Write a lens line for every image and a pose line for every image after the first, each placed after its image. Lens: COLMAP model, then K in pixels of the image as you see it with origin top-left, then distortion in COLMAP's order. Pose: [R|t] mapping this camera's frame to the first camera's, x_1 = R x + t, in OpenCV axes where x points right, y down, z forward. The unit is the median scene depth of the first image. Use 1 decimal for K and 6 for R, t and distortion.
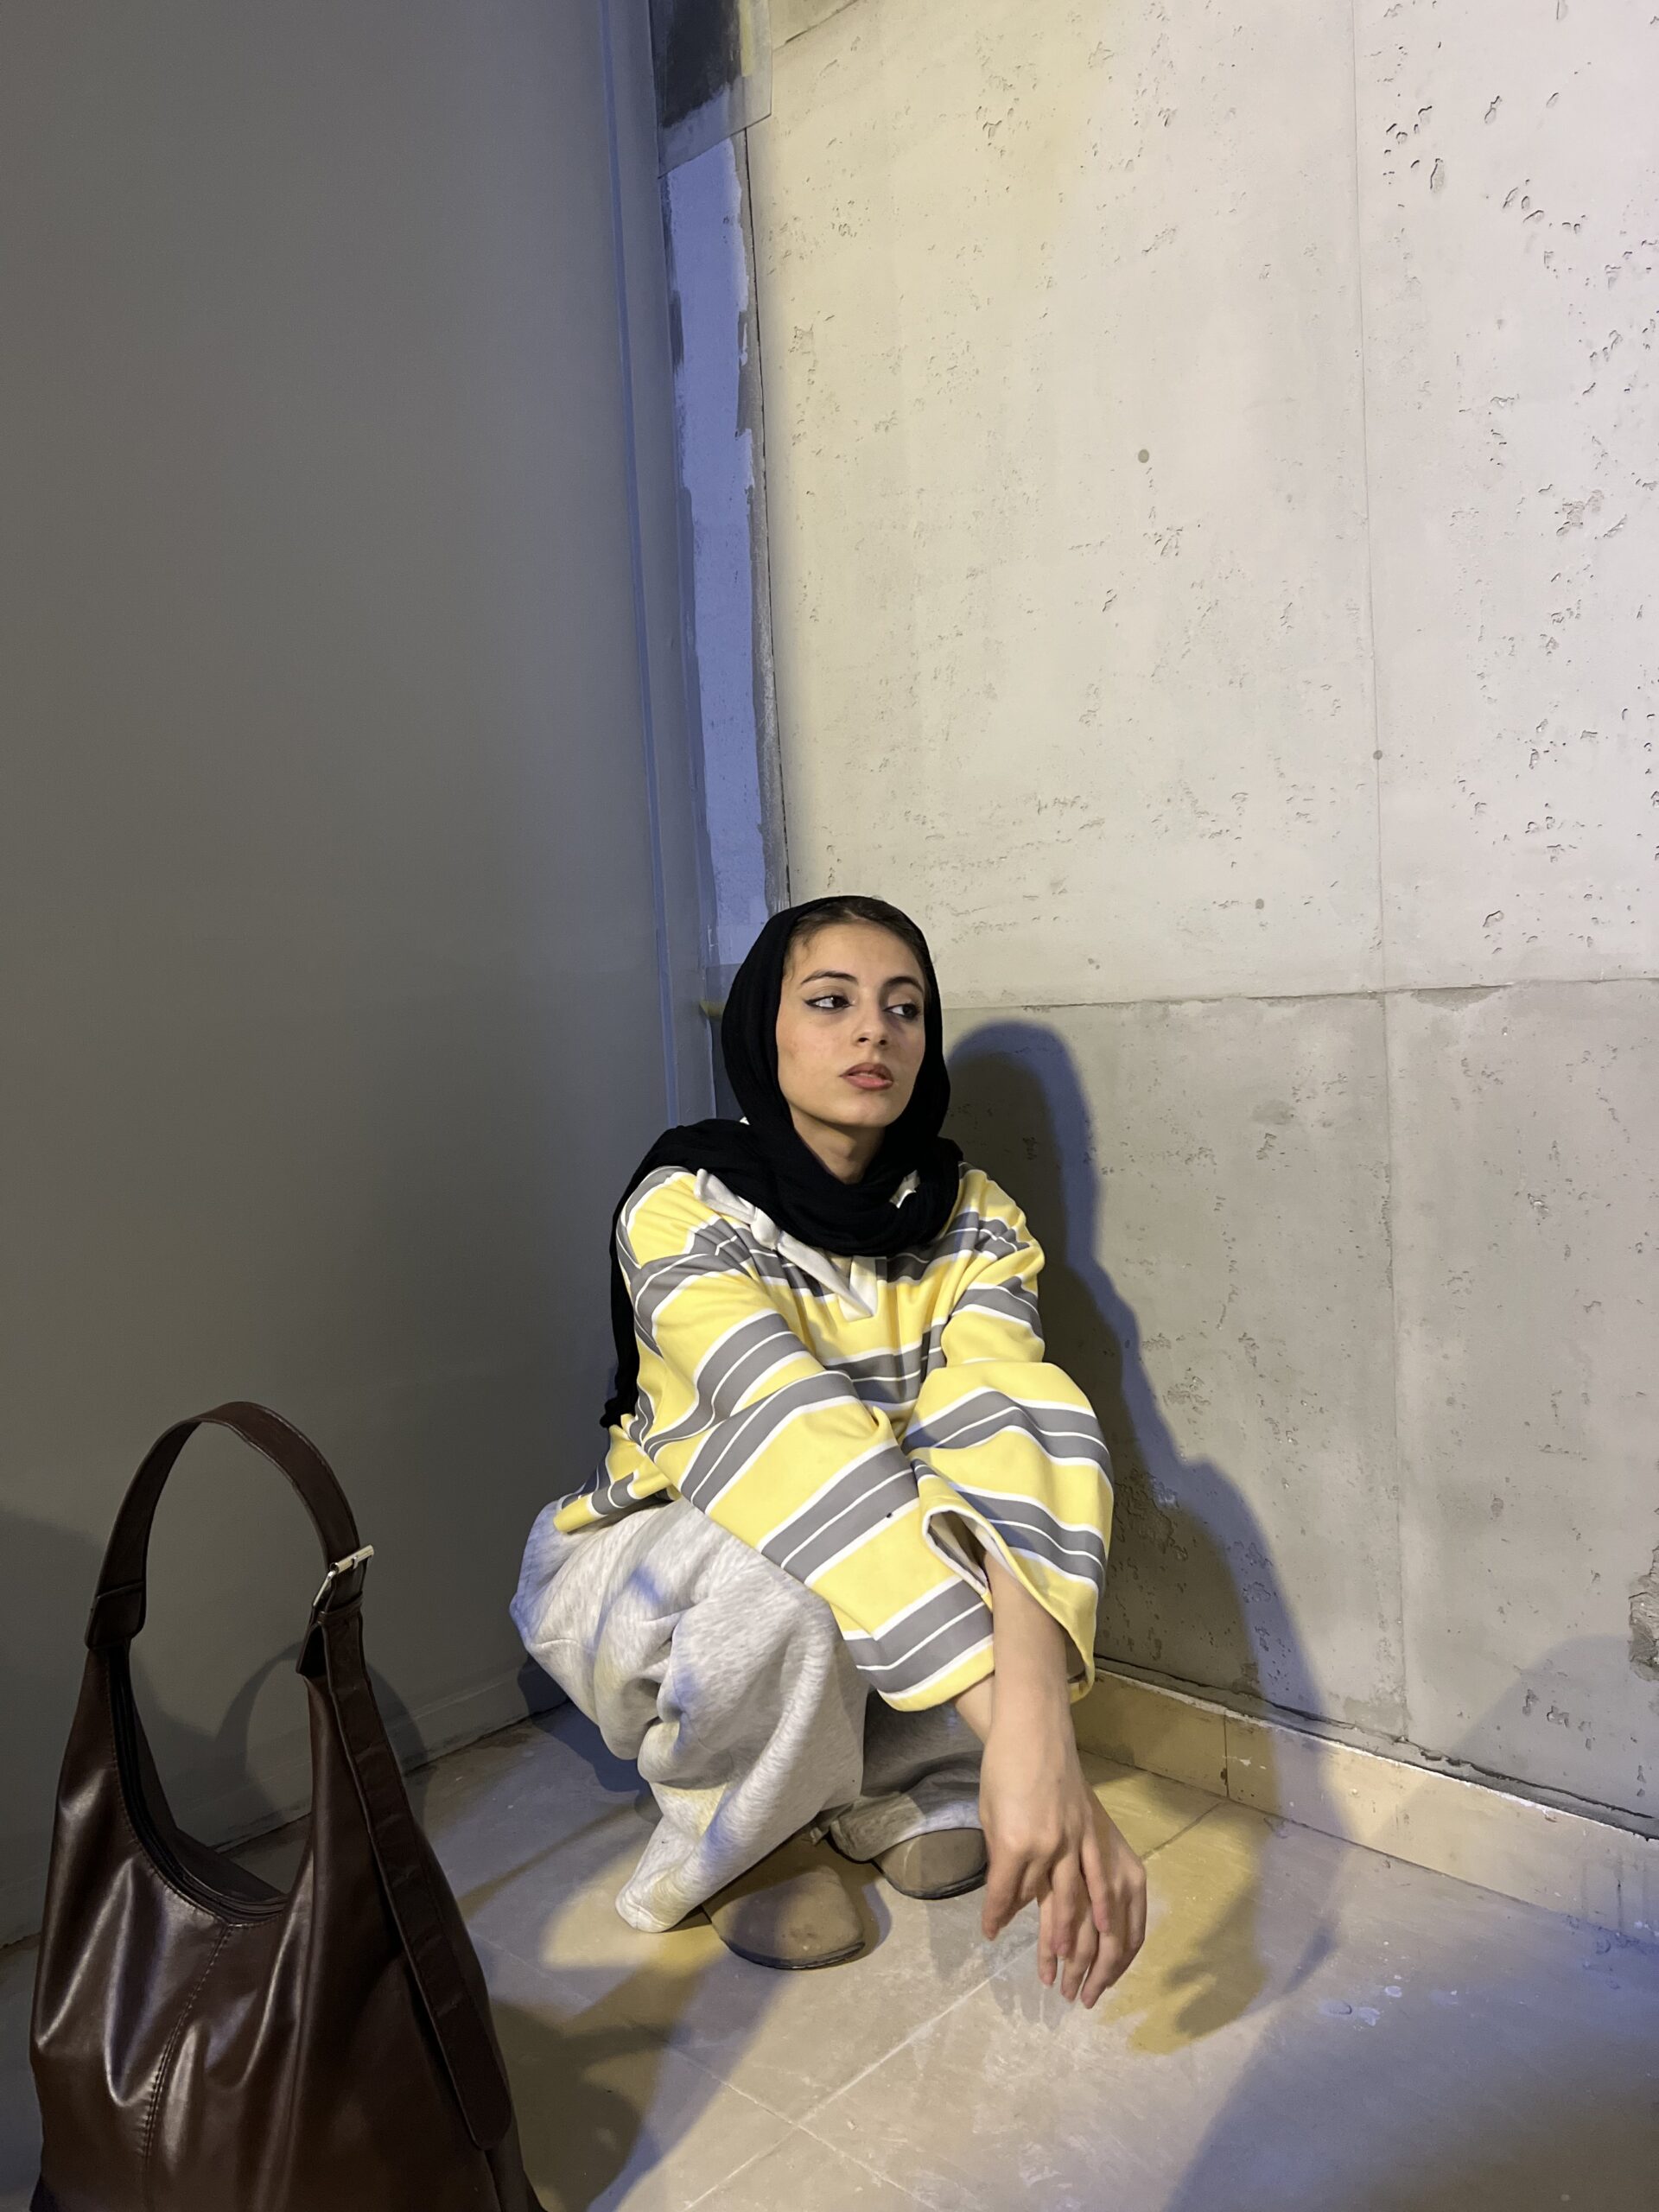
lens RADIAL K [[1666.3, 0, 828.6], [0, 1666.3, 1109.6], [0, 0, 1]] dist [0.034595, -0.044649]
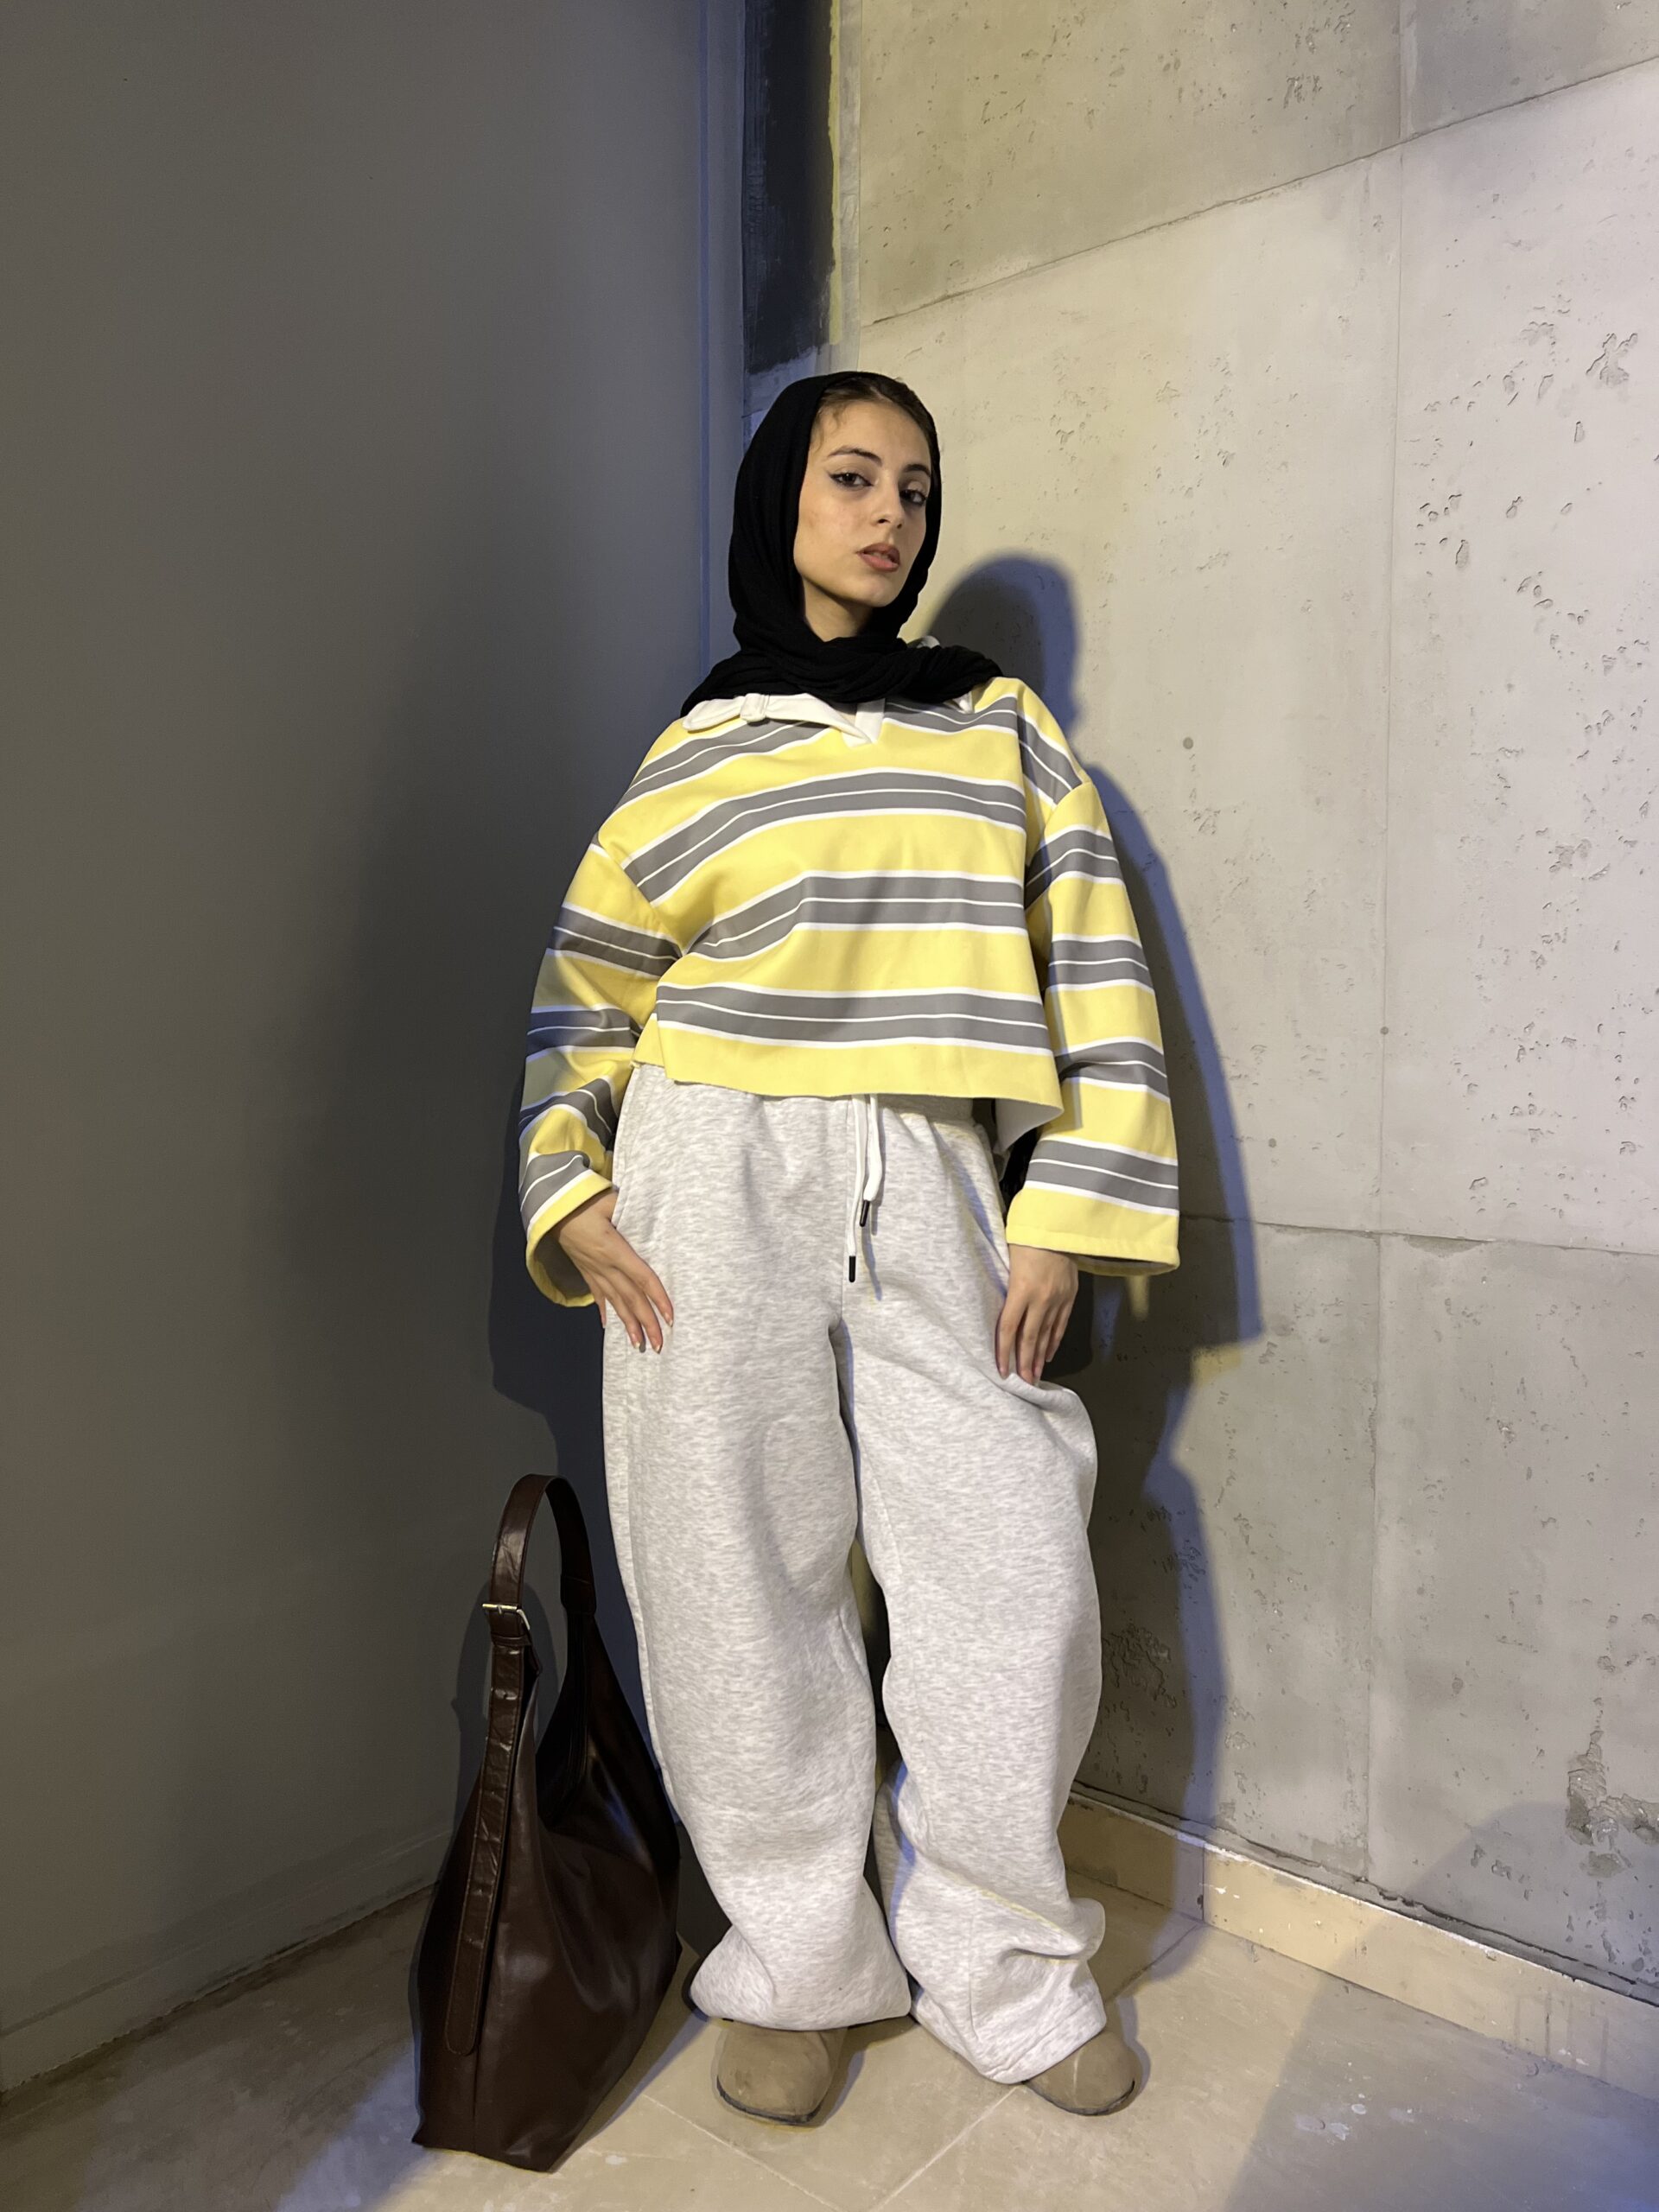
lens RADIAL K [[1666.3, 0, 816.7], [0, 1666.3, 1112.0], [0, 0, 1]] dist [0.034595, -0.044649]
pose [[0.997057, 0.049632, 0.058435, -0.126653], [-0.049124, 0.998742, -0.010084, -0.121830], [-0.058862, 0.007184, 0.998240, -0.131260]]
